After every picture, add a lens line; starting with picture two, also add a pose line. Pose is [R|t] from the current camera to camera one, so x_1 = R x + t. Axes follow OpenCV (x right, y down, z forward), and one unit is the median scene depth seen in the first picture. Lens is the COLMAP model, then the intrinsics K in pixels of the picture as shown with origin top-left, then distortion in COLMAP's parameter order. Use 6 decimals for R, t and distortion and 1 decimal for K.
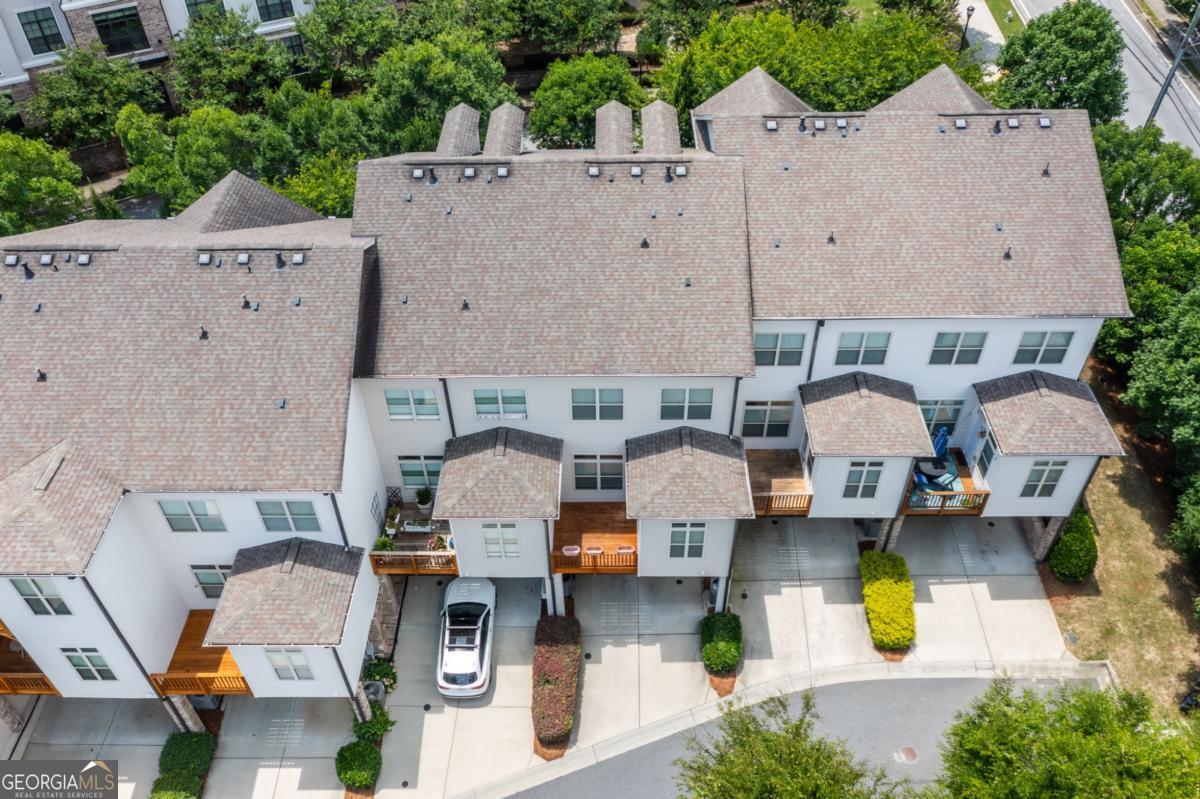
lens RADIAL K [[942.8, 0, 604.1], [0, 942.8, 398.6], [0, 0, 1]] dist [0.001789, 0.016904]
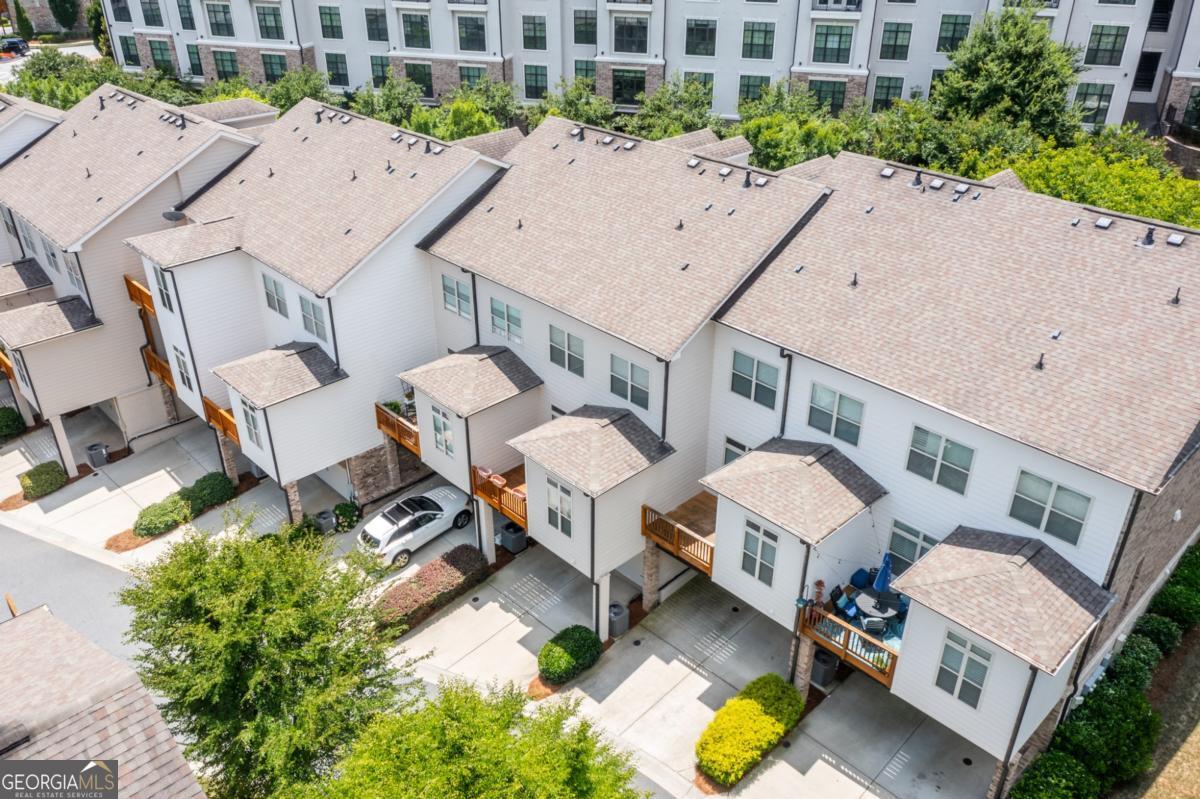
lens RADIAL K [[942.8, 0, 594.3], [0, 942.8, 390.5], [0, 0, 1]] dist [0.001789, 0.016904]
pose [[0.697059, 0.363850, -0.617837, 0.634430], [-0.497666, 0.865833, -0.051582, 0.077778], [0.516176, 0.343433, 0.784612, 0.231899]]
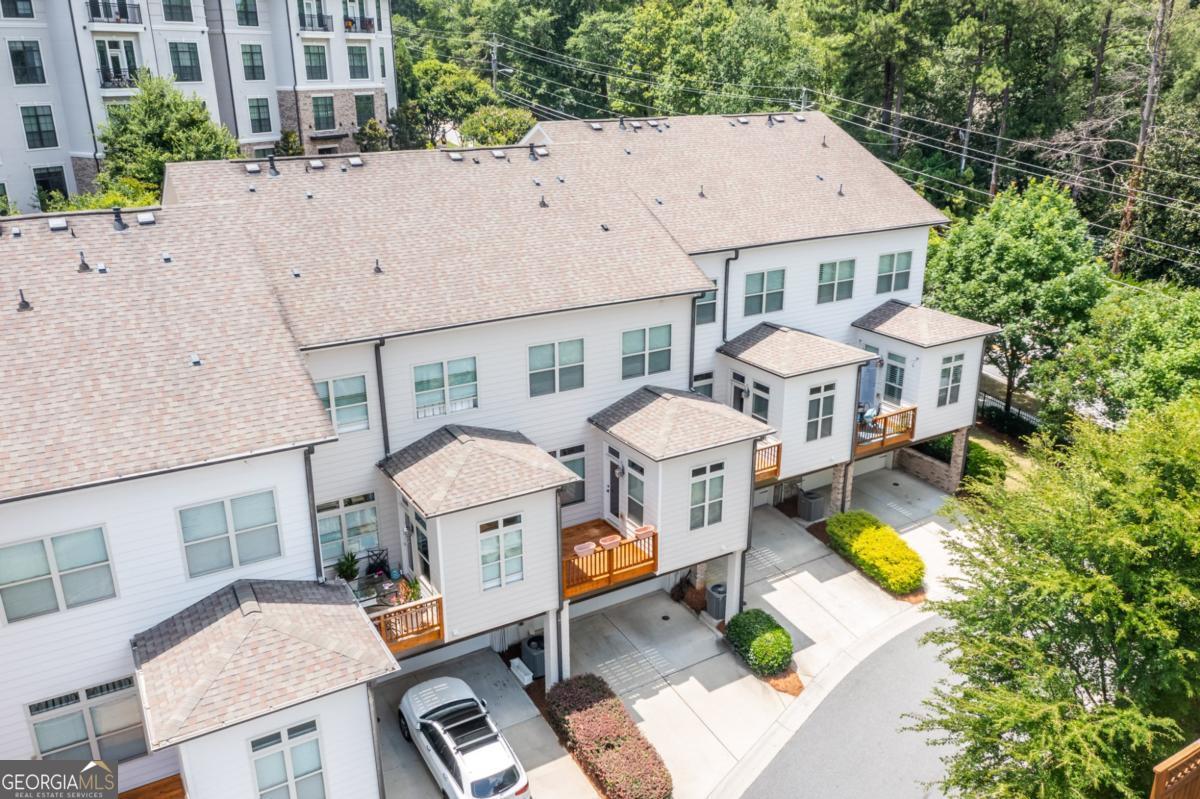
lens RADIAL K [[942.8, 0, 601.6], [0, 942.8, 405.8], [0, 0, 1]] dist [0.001789, 0.016904]
pose [[0.854133, -0.167933, 0.492194, -0.373964], [0.351554, 0.883876, -0.308500, 0.295153], [-0.383231, 0.436533, 0.813986, 0.319900]]
